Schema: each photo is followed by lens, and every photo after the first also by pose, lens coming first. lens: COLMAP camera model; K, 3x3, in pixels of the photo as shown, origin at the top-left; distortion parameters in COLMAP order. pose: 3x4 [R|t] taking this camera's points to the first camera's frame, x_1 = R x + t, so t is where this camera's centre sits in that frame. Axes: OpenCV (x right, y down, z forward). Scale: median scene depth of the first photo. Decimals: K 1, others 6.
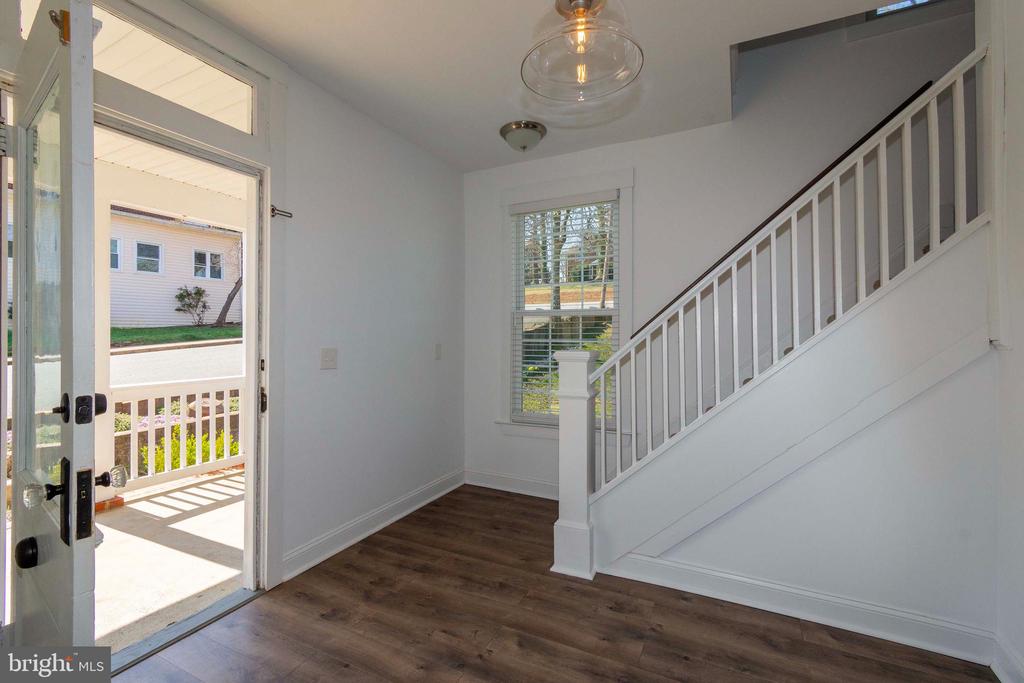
lens RADIAL K [[453.5, 0, 514.3], [0, 453.5, 337.6], [0, 0, 1]] dist [0.004607, 0.000409]
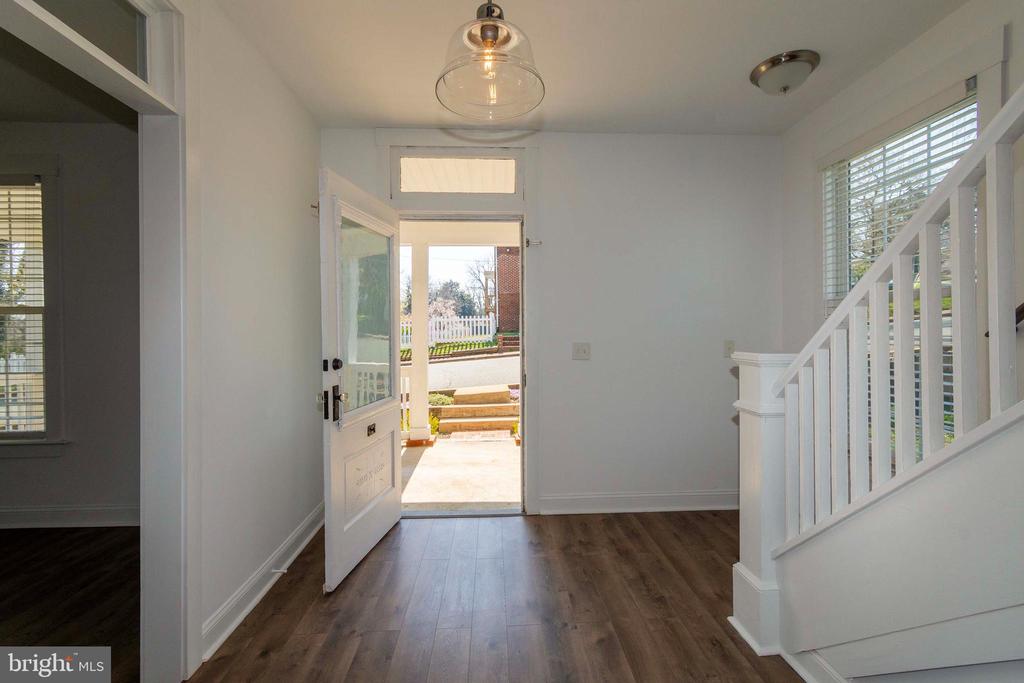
lens RADIAL K [[453.5, 0, 512.5], [0, 453.5, 337.2], [0, 0, 1]] dist [0.004607, 0.000409]
pose [[0.480723, 0.007303, -0.876842, 0.631597], [0.002890, 0.999947, 0.009914, -0.004501], [0.876868, -0.007300, 0.480677, 0.279882]]
